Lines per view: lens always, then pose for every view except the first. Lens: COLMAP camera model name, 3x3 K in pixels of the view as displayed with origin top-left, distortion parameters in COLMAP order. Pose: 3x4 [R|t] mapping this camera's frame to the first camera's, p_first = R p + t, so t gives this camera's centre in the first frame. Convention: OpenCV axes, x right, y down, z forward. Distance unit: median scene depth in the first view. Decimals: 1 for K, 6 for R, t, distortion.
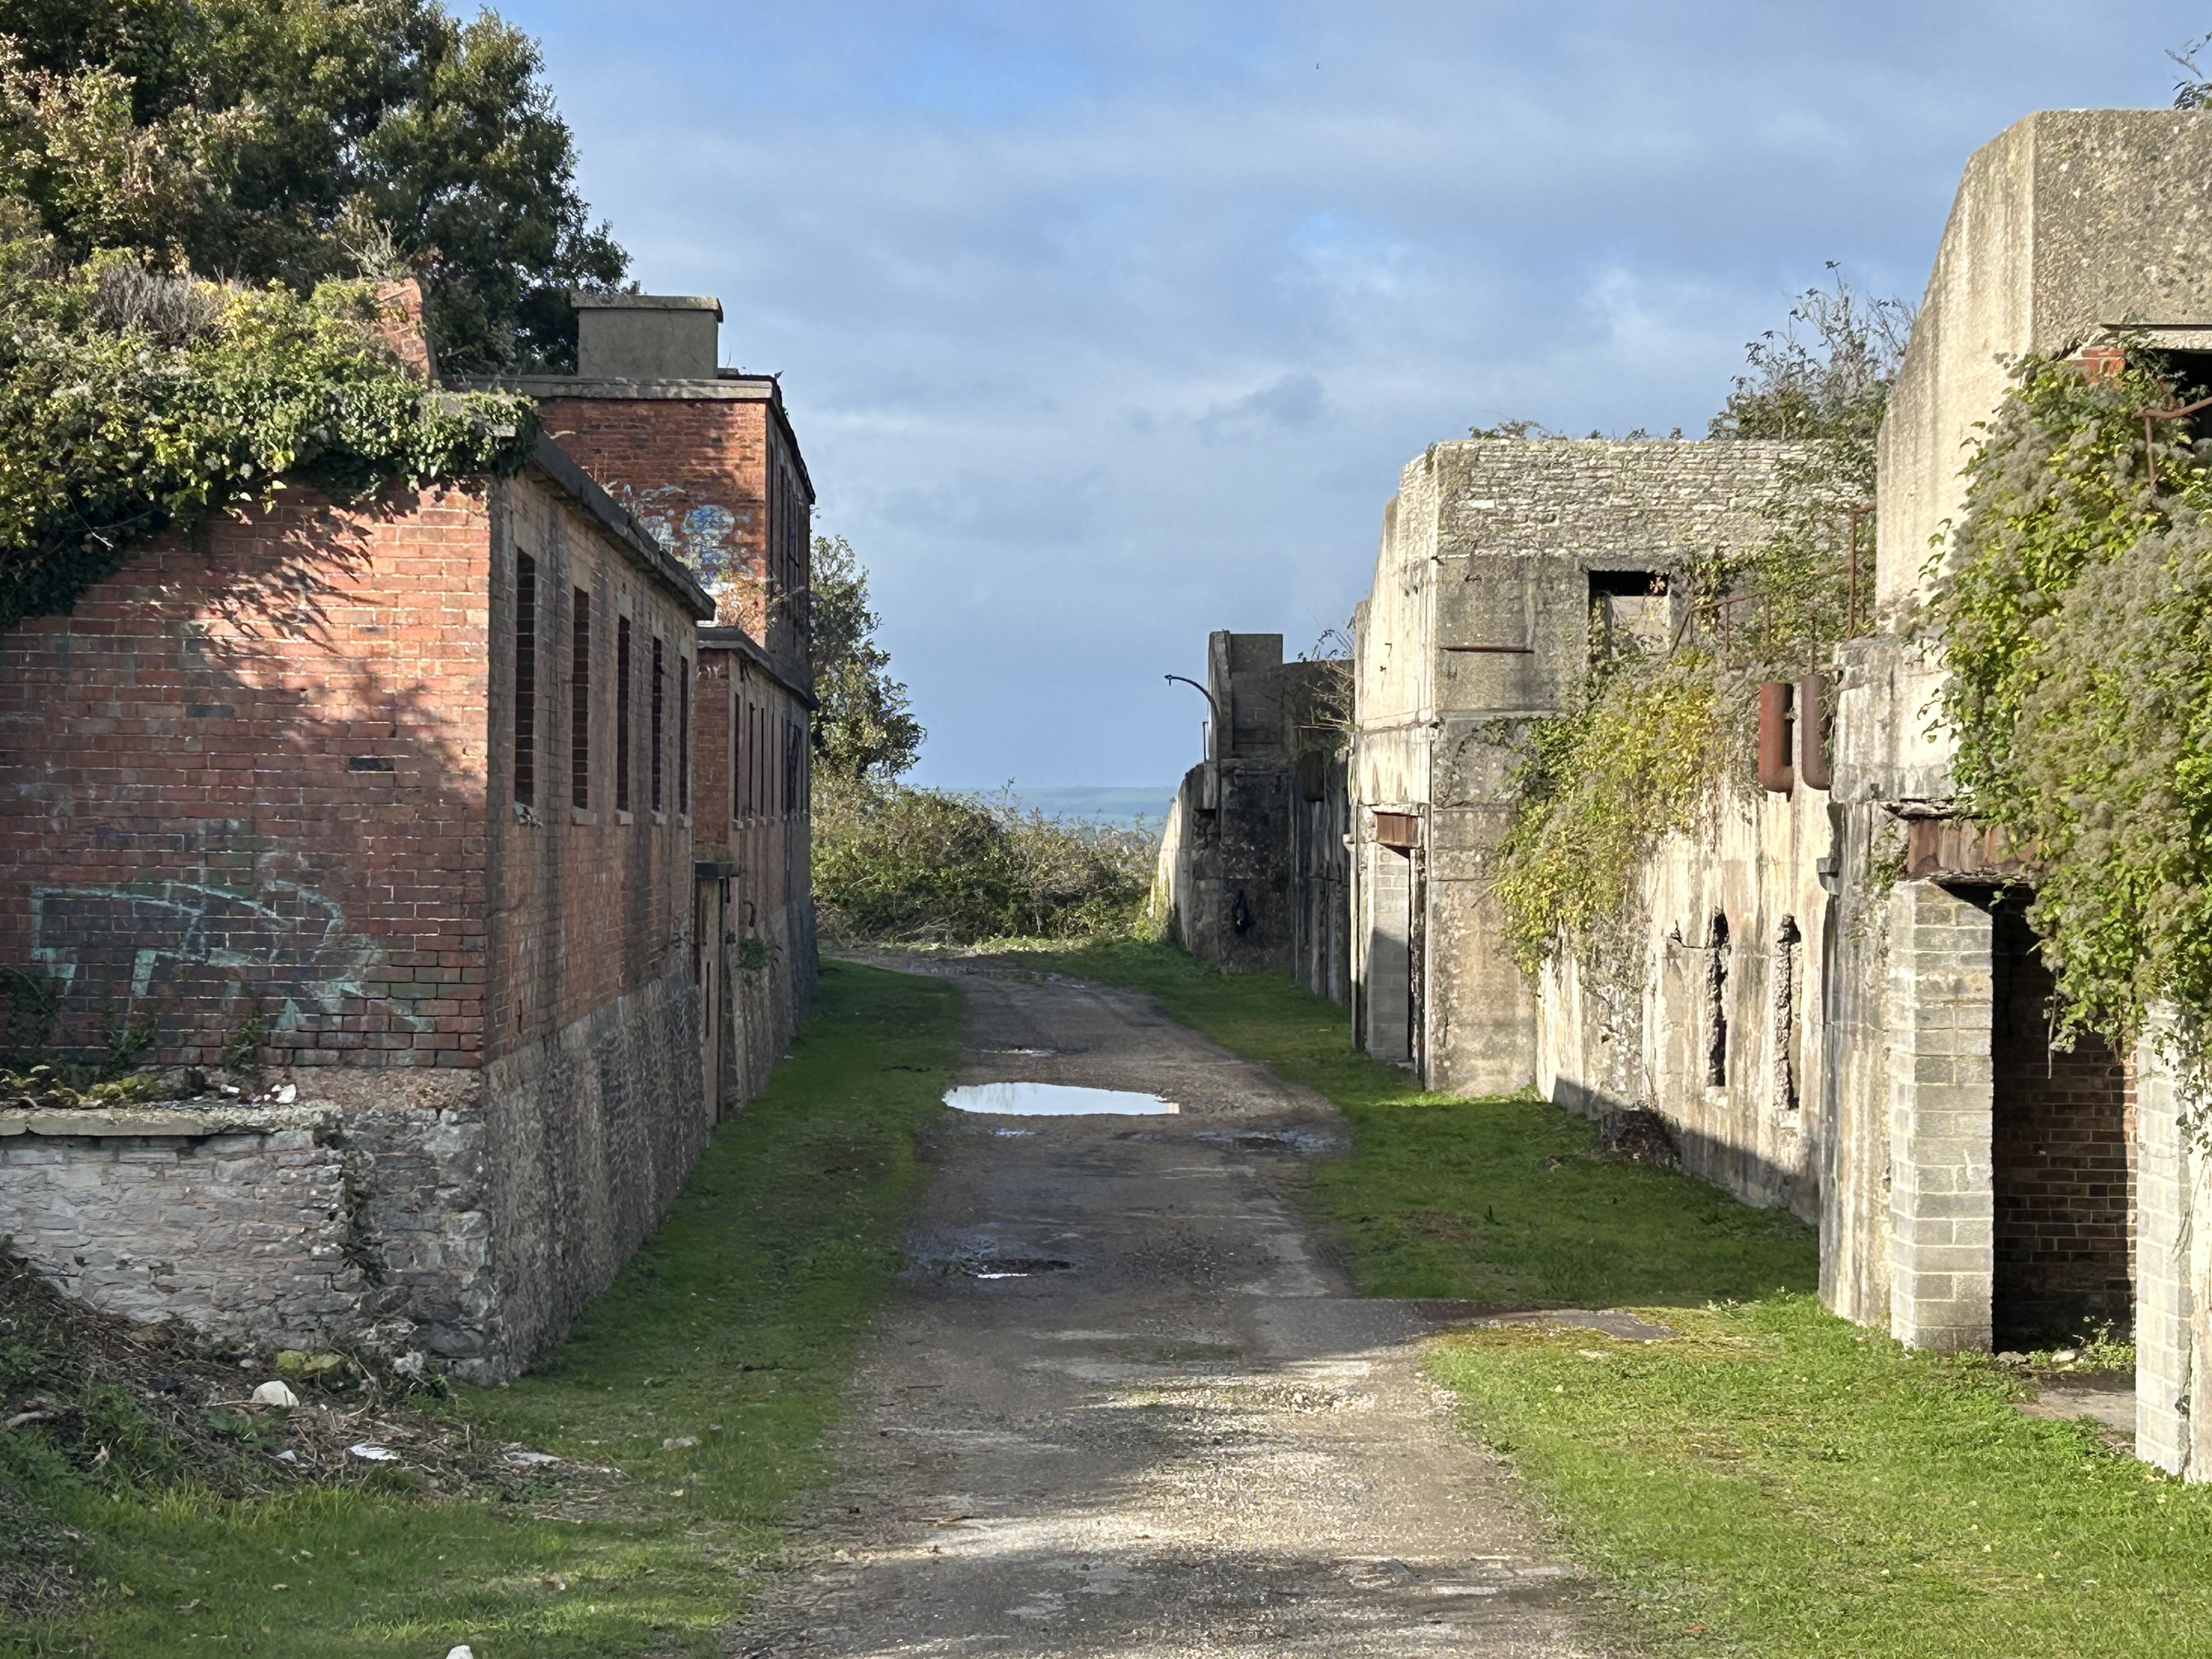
lens RADIAL K [[4604.3, 0, 1106.0], [0, 4604.3, 829.5], [0, 0, 1]] dist [0.205493, -0.199024]
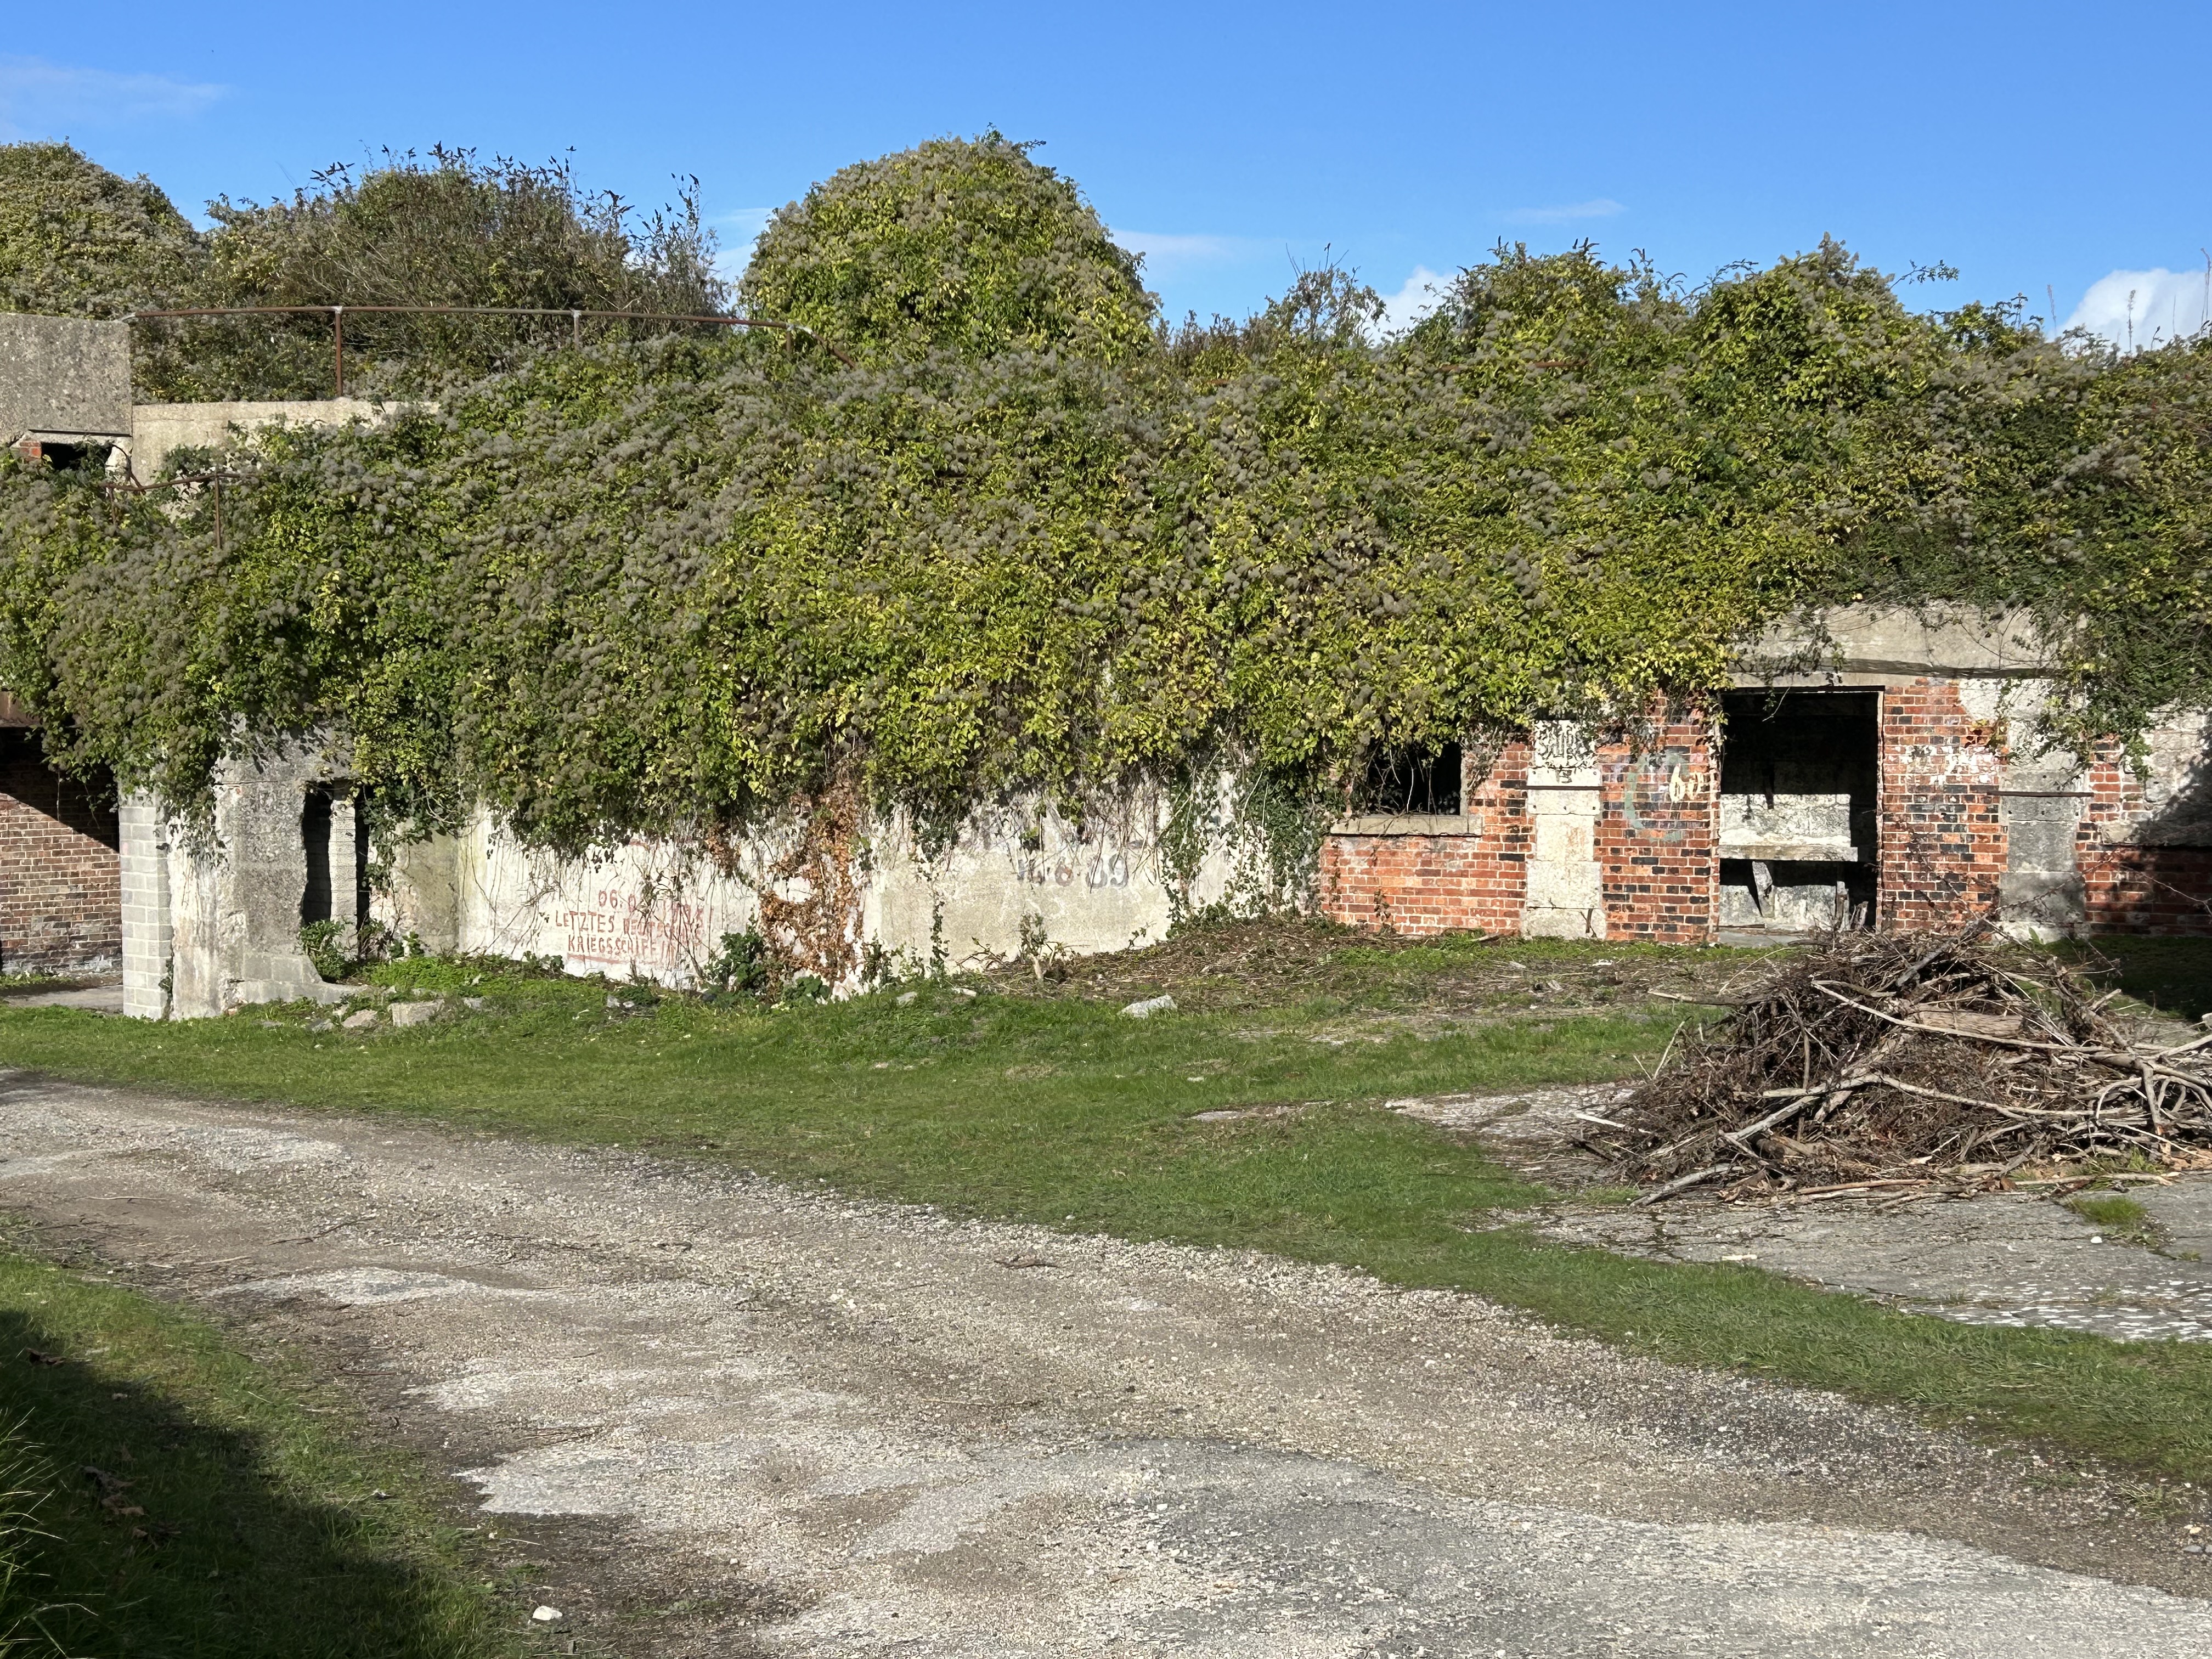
lens RADIAL K [[3100.0, 0, 1106.0], [0, 3100.0, 829.5], [0, 0, 1]] dist [0.255553, -0.855537]
pose [[0.721201, -0.047820, 0.691074, -0.229142], [0.014706, 0.998447, 0.053743, -0.005784], [-0.692570, -0.028597, 0.720784, -0.145555]]
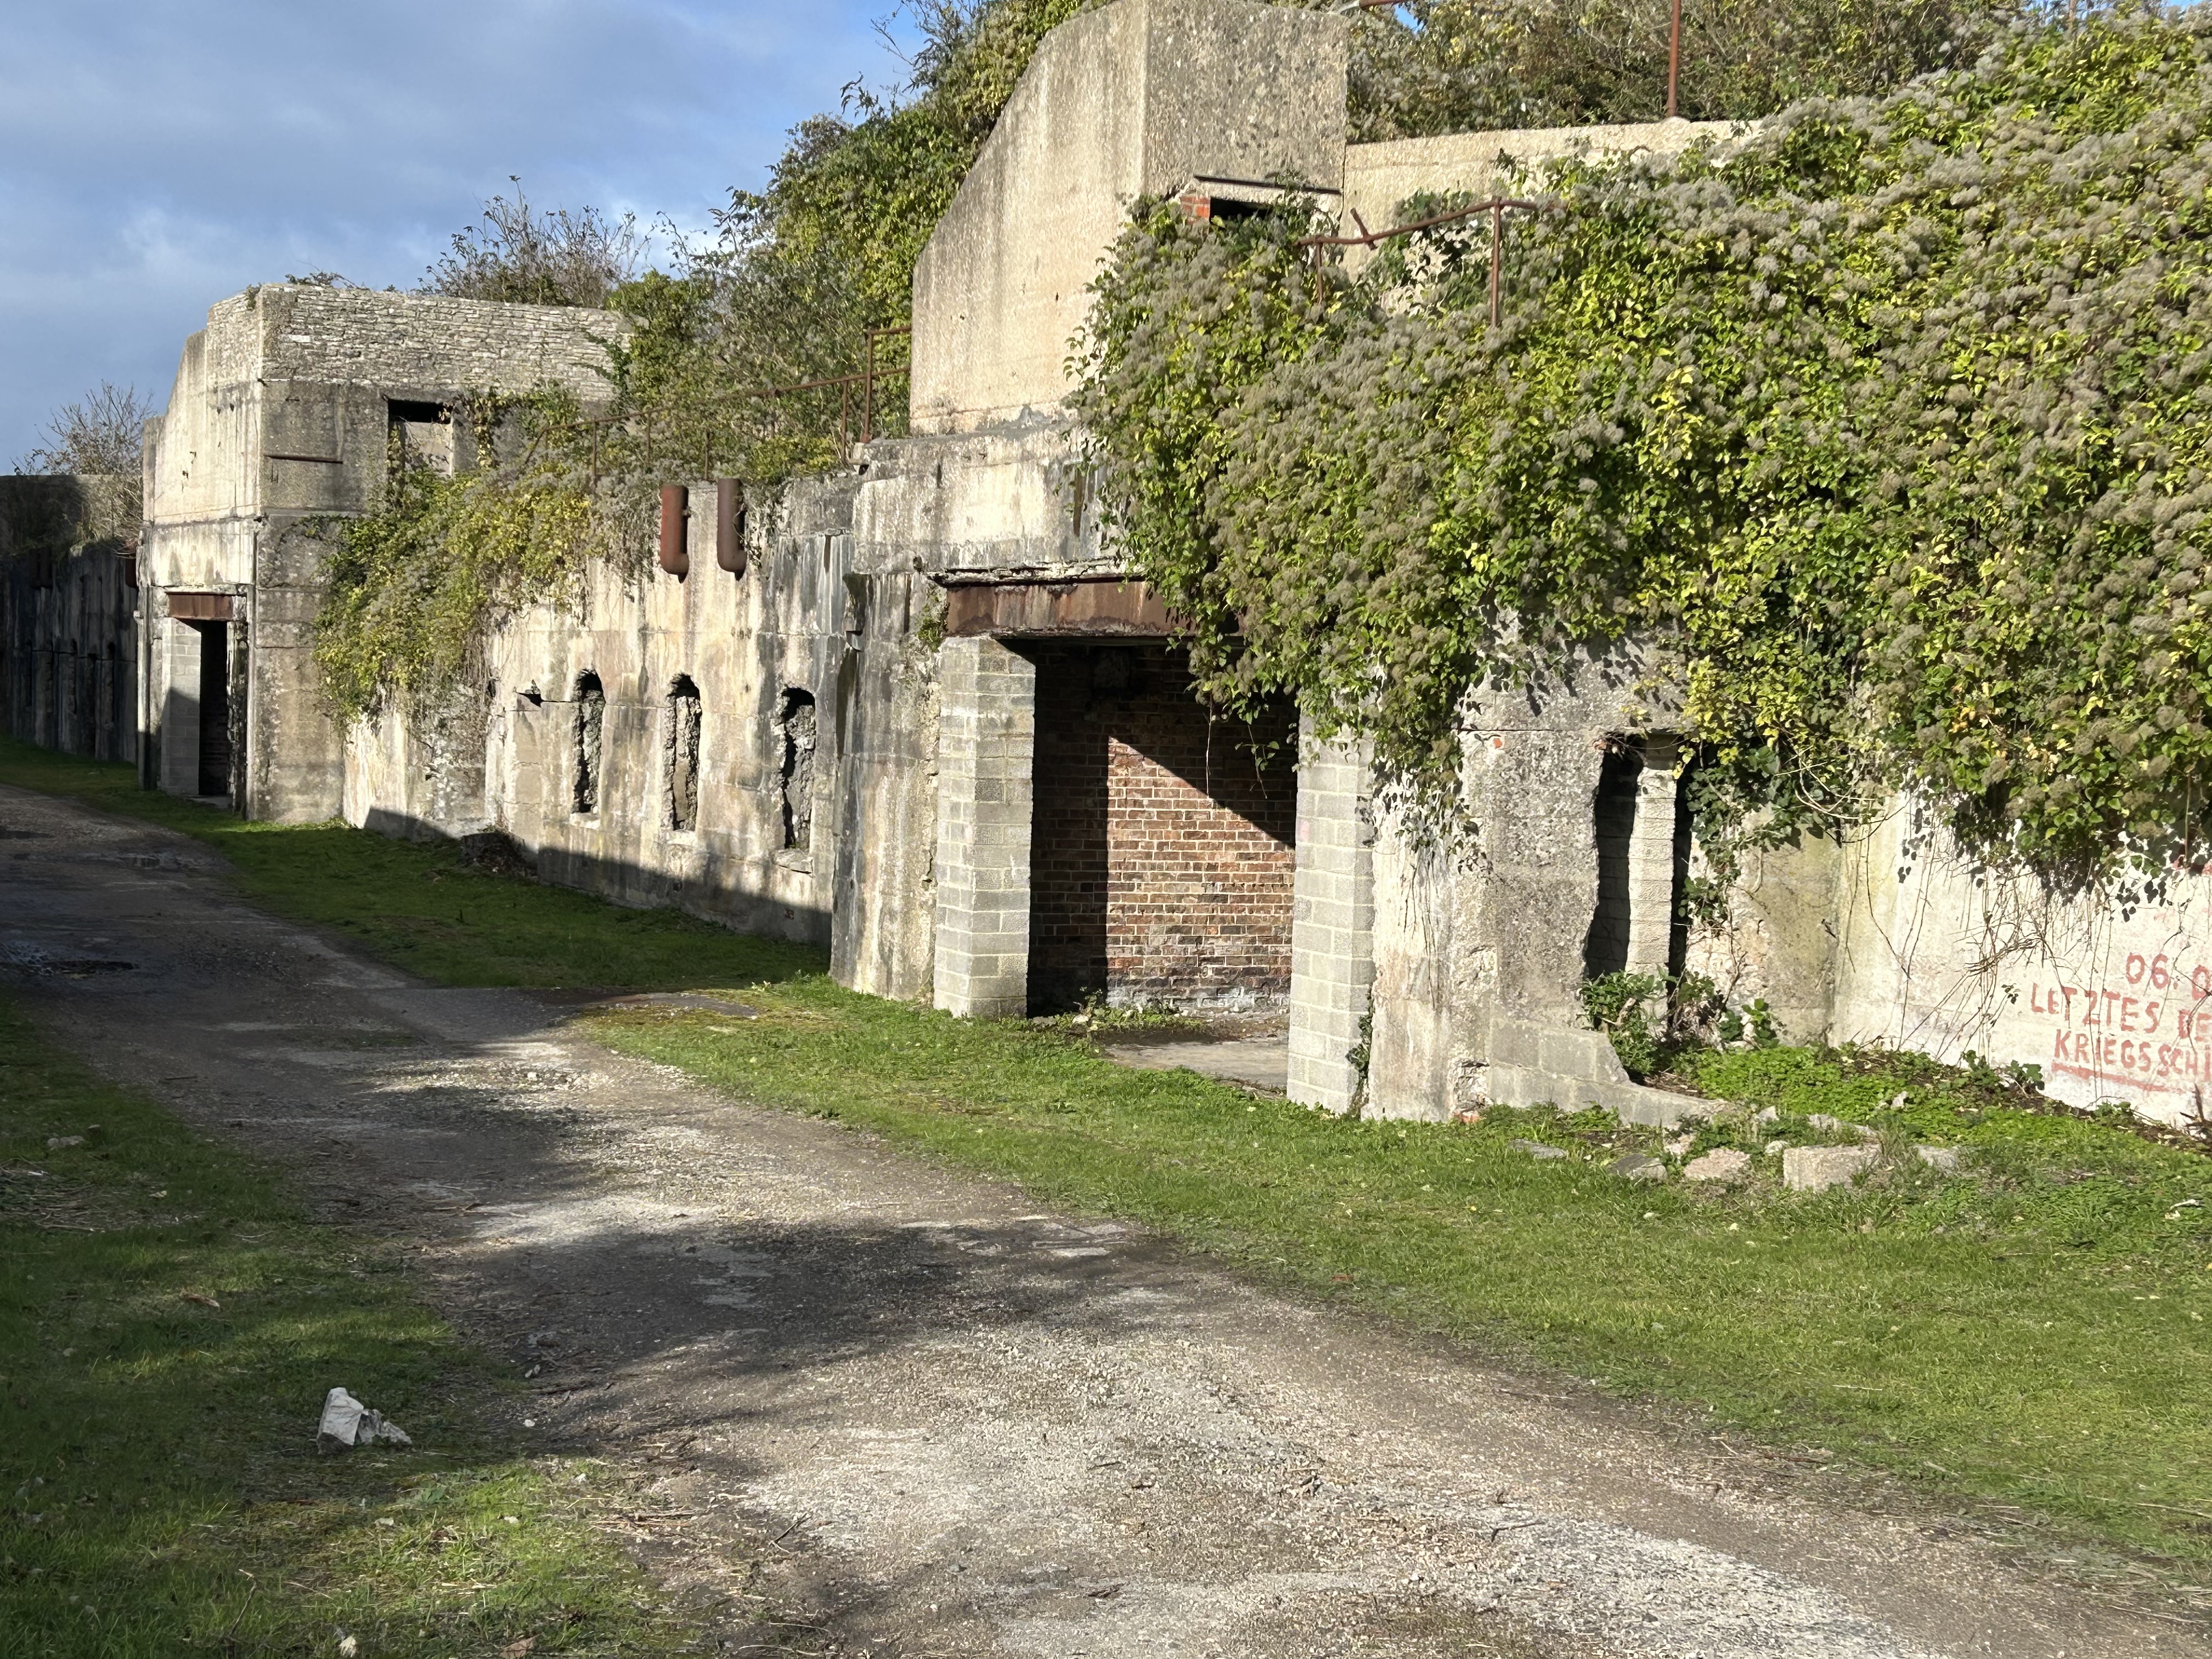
lens RADIAL K [[3231.4, 0, 1106.0], [0, 3231.4, 829.5], [0, 0, 1]] dist [0.283216, -1.150824]
pose [[0.909541, 0.001191, 0.415612, -0.101440], [-0.024021, 0.998475, 0.049708, 0.012768], [-0.414919, -0.055195, 0.908183, 0.141684]]
